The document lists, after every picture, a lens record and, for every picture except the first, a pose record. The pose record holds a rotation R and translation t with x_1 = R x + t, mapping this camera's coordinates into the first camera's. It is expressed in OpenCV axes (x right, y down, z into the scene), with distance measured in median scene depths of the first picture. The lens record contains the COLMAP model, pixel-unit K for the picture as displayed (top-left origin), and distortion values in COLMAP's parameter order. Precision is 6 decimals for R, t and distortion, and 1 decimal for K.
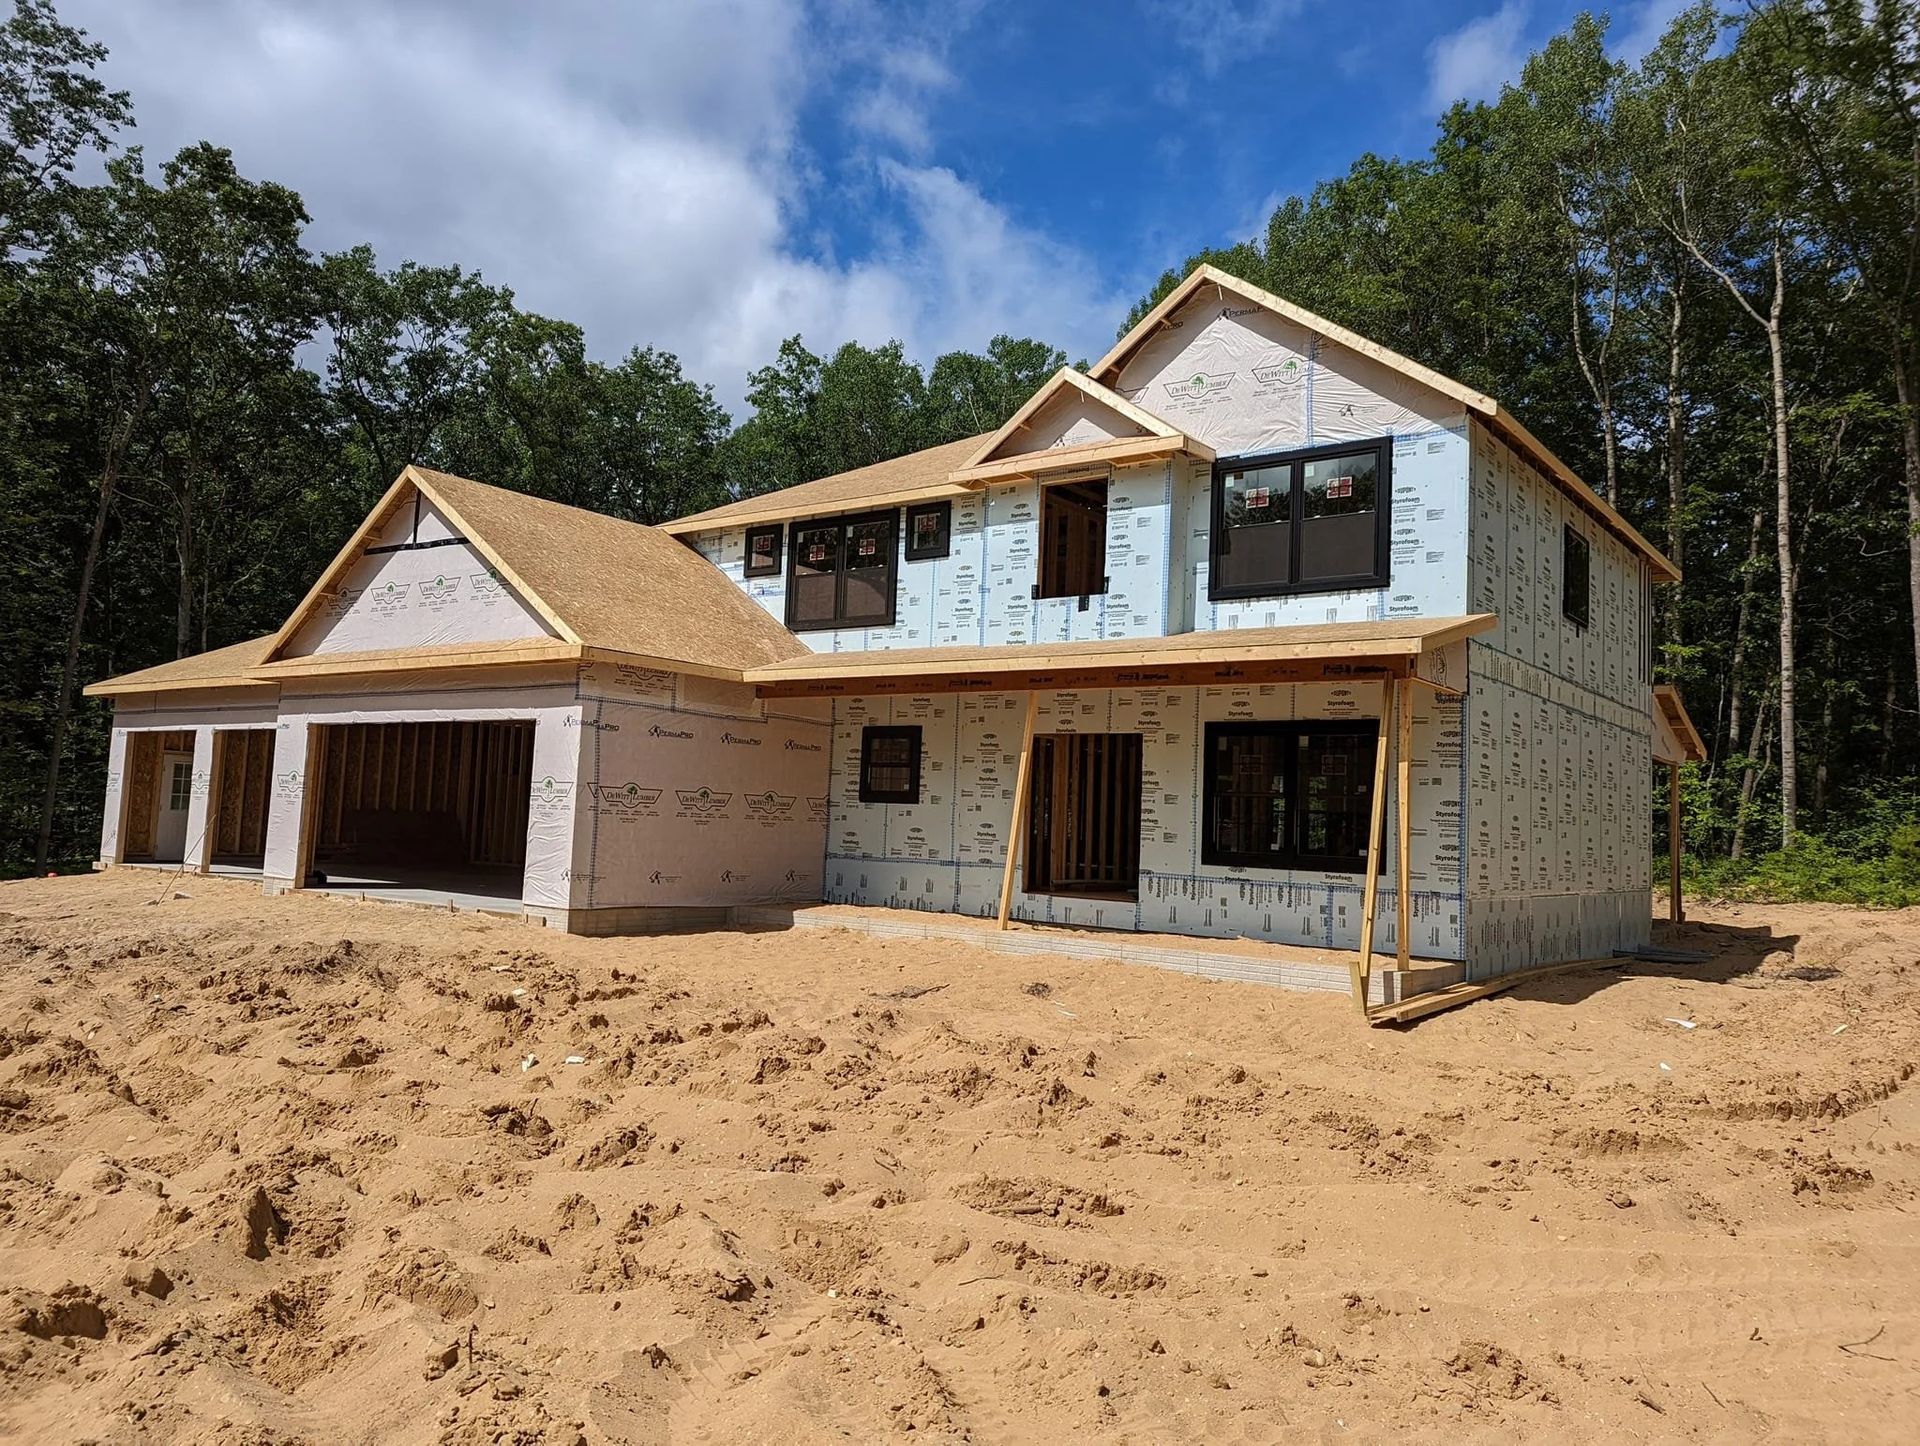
lens RADIAL K [[1347.4, 0, 960.0], [0, 1347.4, 723.0], [0, 0, 1]] dist [0.102641, -0.000435]
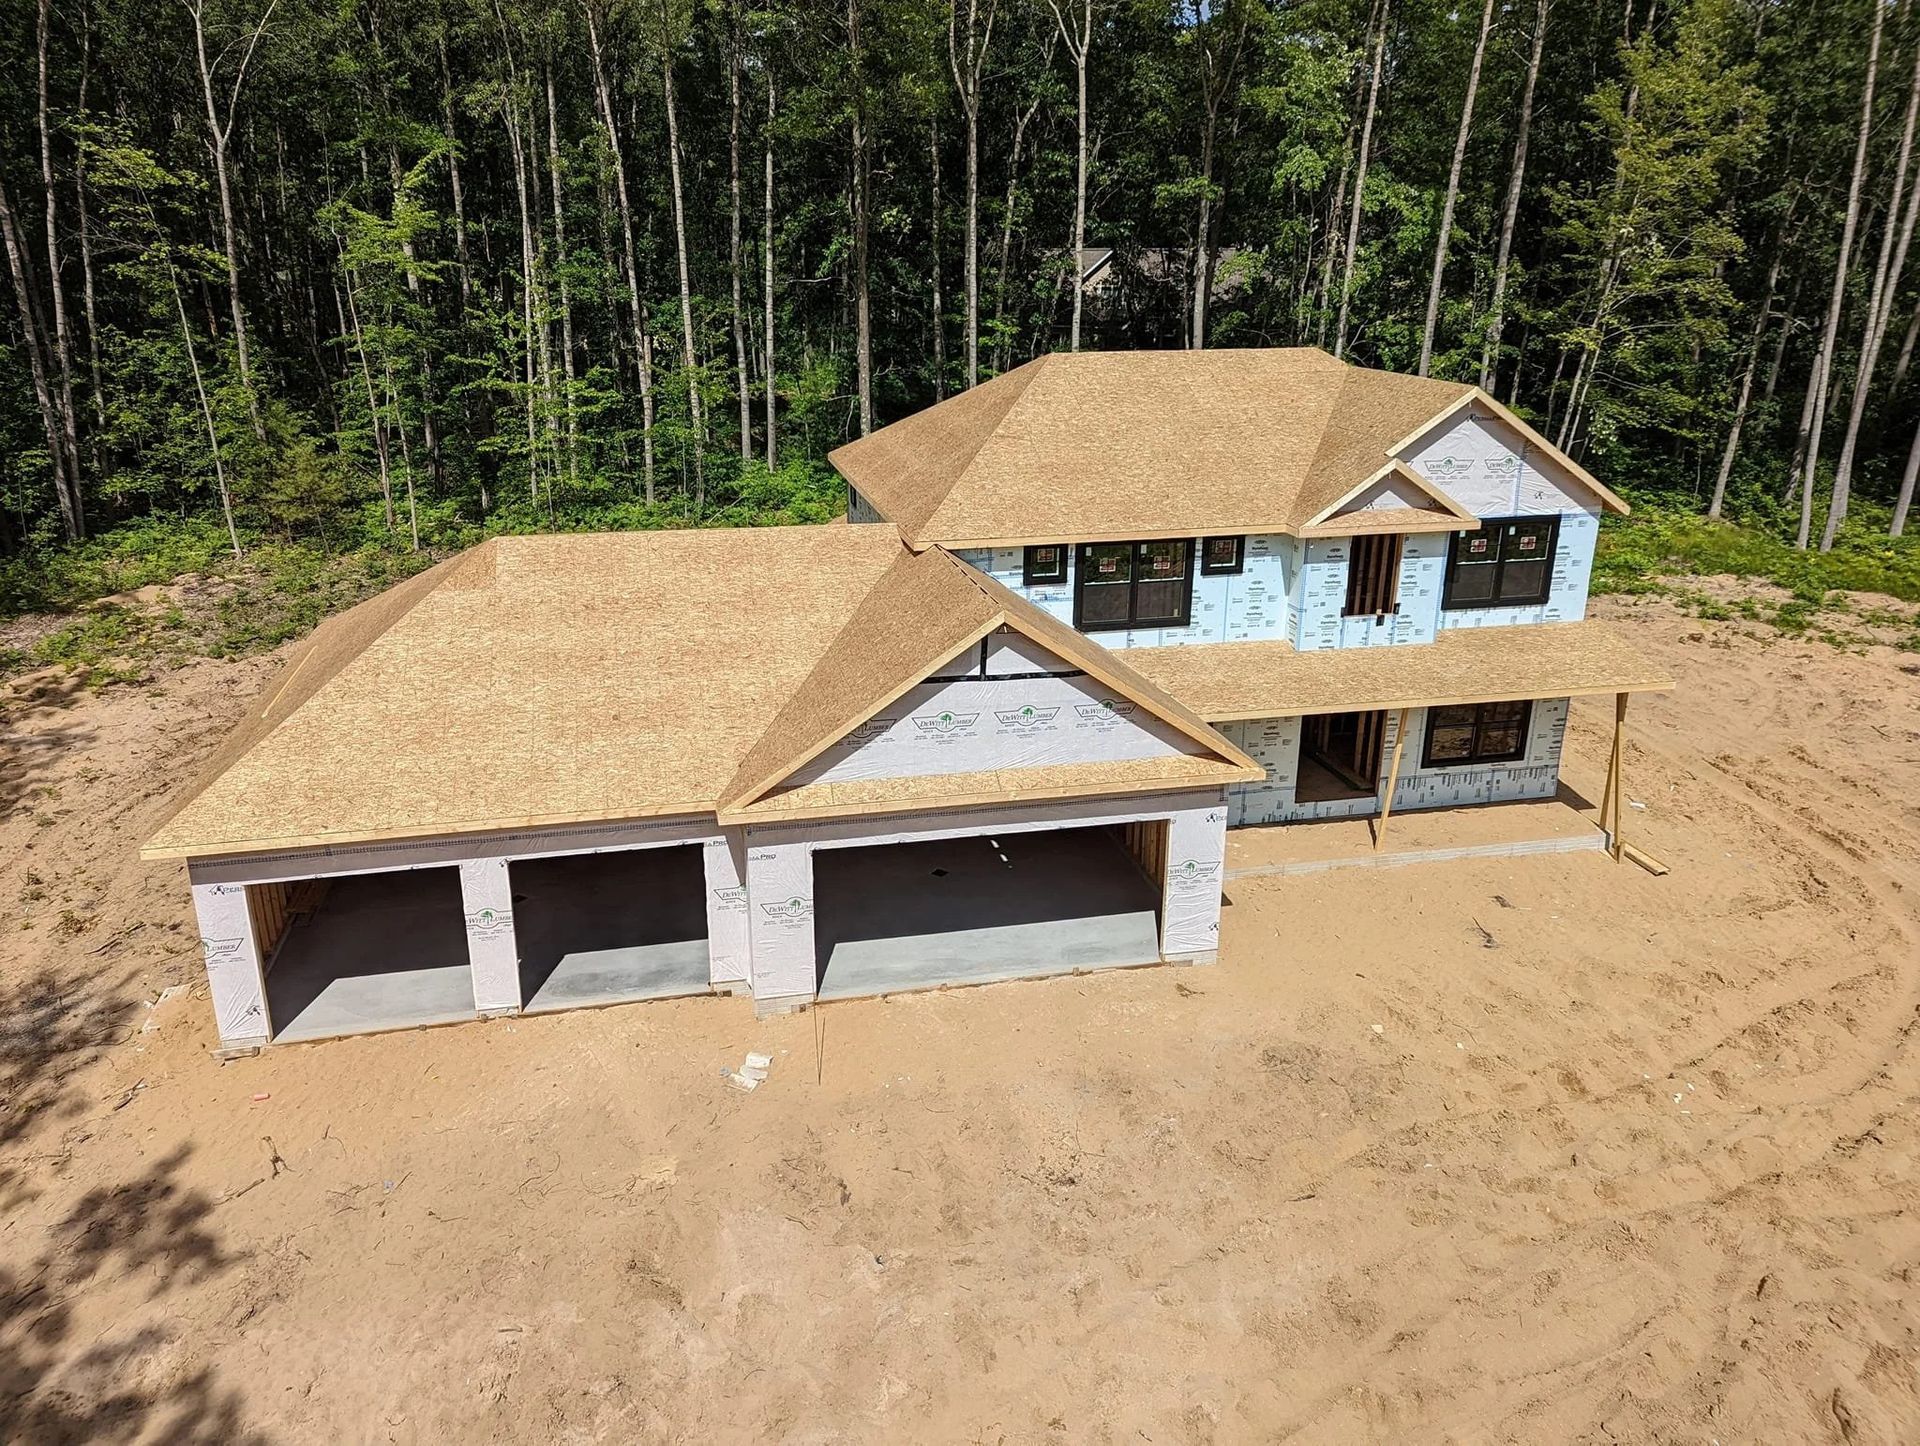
lens RADIAL K [[1393.0, 0, 960.0], [0, 1393.0, 723.0], [0, 0, 1]] dist [0.080386, 0.000950]
pose [[0.629061, -0.292984, 0.720029, -1.269446], [-0.038661, 0.913317, 0.405410, -0.564450], [-0.776394, -0.282865, 0.563205, 0.458403]]
